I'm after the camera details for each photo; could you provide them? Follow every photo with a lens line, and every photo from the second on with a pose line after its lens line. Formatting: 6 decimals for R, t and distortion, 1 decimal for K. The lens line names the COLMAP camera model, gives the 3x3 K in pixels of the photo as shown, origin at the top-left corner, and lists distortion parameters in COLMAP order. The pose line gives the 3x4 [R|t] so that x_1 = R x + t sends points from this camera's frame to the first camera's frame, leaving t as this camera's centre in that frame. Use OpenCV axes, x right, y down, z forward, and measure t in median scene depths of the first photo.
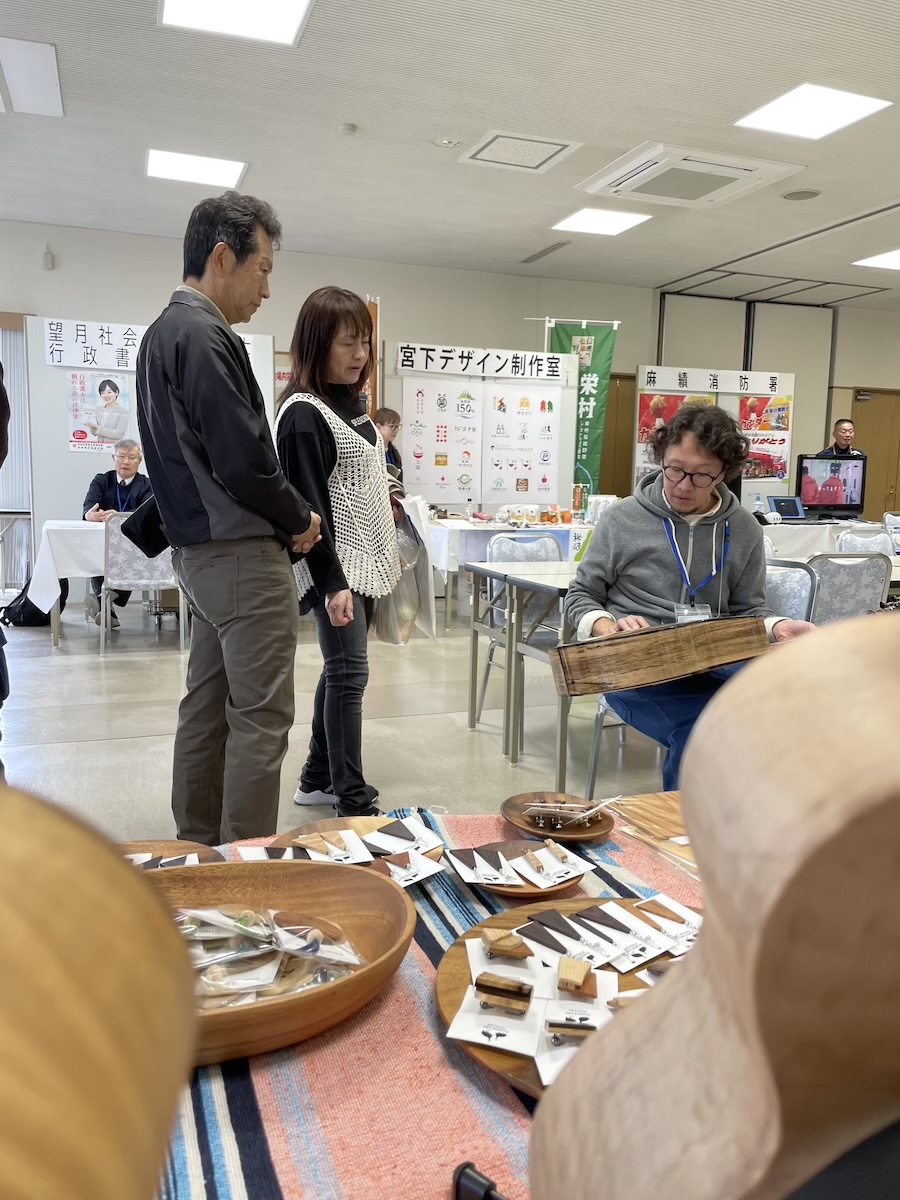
lens RADIAL K [[913.0, 0, 461.4], [0, 913.0, 576.9], [0, 0, 1]] dist [0.026415, -0.040254]
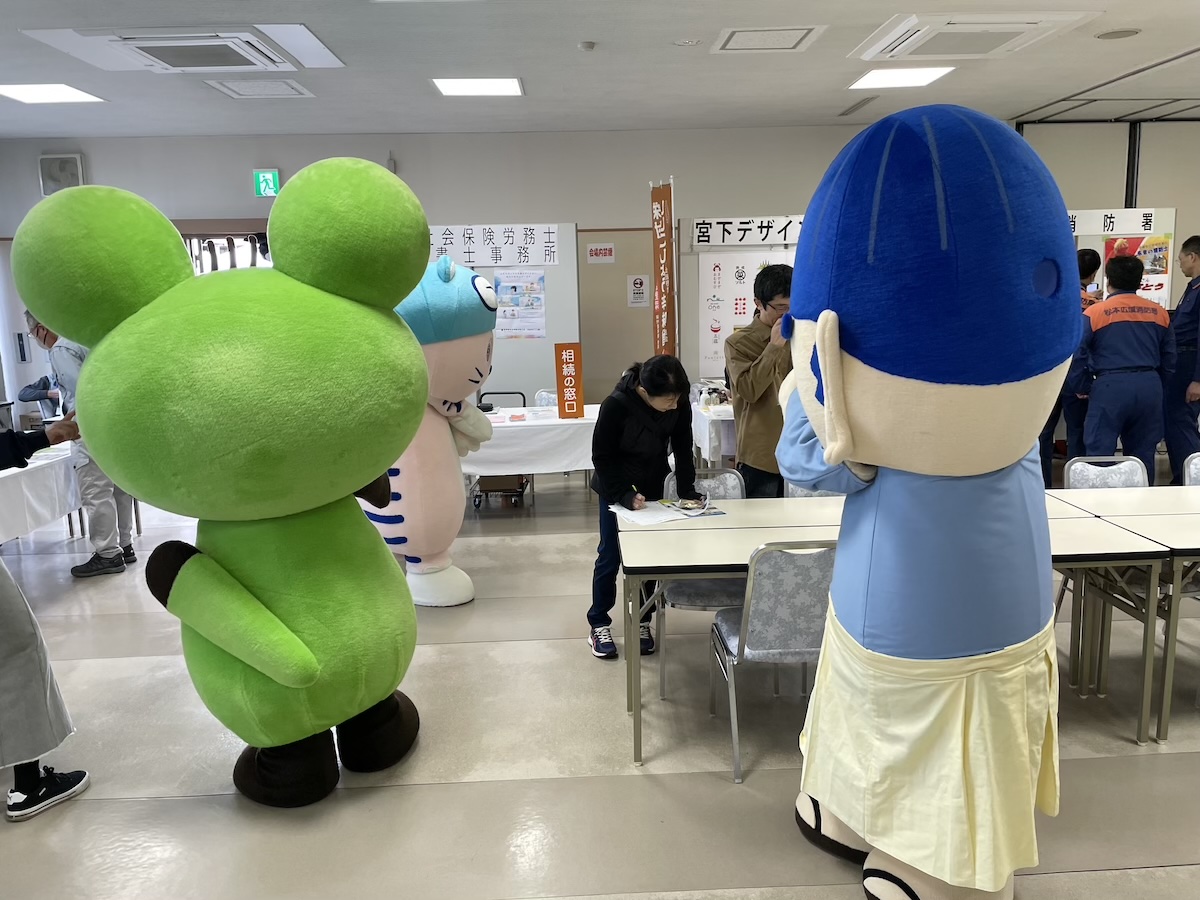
lens RADIAL K [[908.7, 0, 602.5], [0, 908.7, 441.0], [0, 0, 1]] dist [0.021275, -0.044874]
pose [[0.948873, 0.011385, -0.315453, 0.153561], [0.006882, 0.998366, 0.056734, -0.067756], [0.315583, -0.056004, 0.947244, -0.000178]]
